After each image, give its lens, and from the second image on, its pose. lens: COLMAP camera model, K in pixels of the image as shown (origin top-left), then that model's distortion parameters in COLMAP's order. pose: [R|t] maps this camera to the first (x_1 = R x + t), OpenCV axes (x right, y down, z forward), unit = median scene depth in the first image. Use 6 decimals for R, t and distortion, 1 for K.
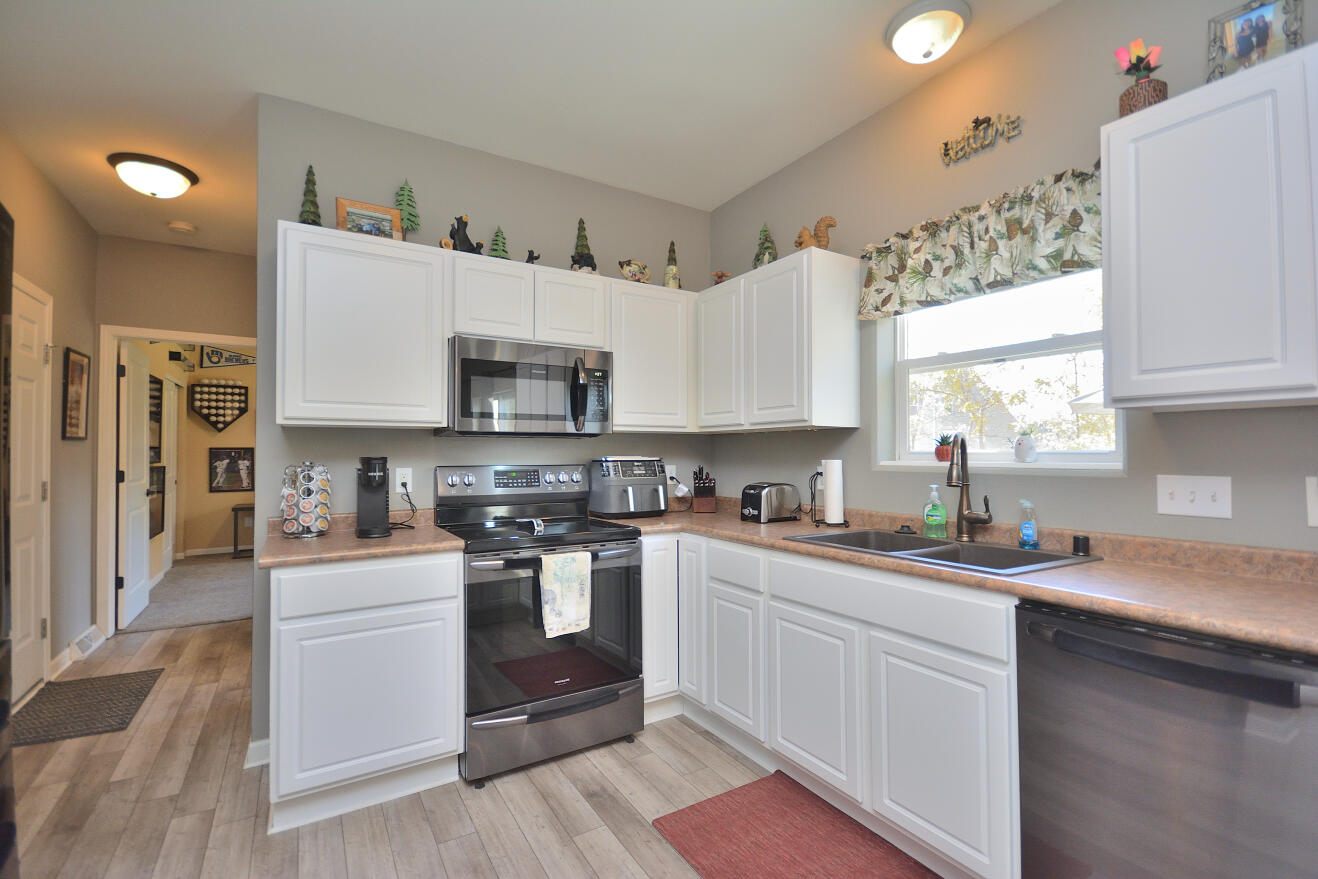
lens RADIAL K [[580.2, 0, 660.0], [0, 580.2, 445.0], [0, 0, 1]] dist [-0.001845, -0.000260]
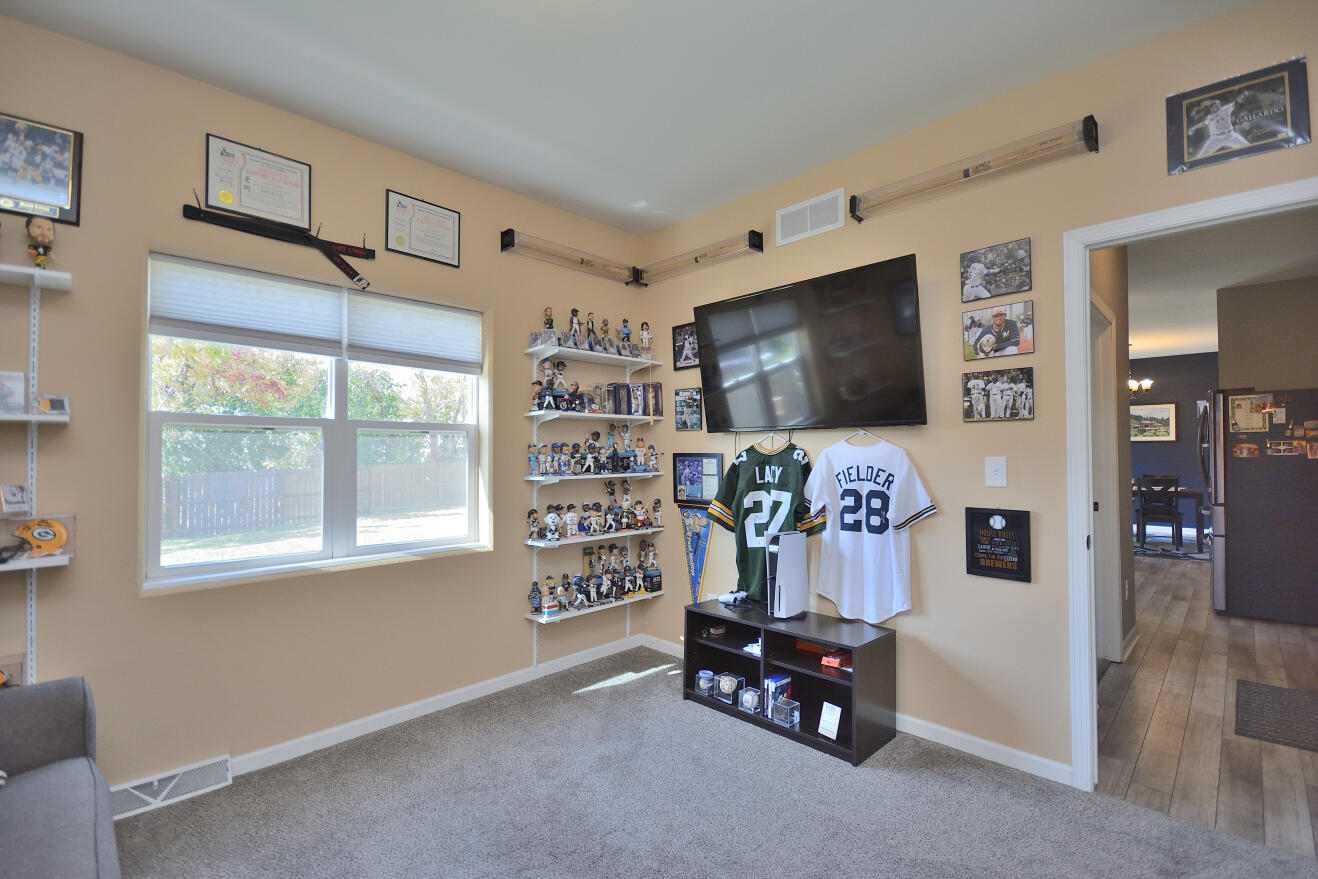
lens RADIAL K [[580.2, 0, 660.0], [0, 580.2, 445.0], [0, 0, 1]] dist [-0.001845, -0.000260]
pose [[-0.230450, 0.020152, 0.972875, -1.953721], [-0.008846, 0.999701, -0.022803, 0.034192], [-0.973044, -0.013861, -0.230203, 2.630394]]
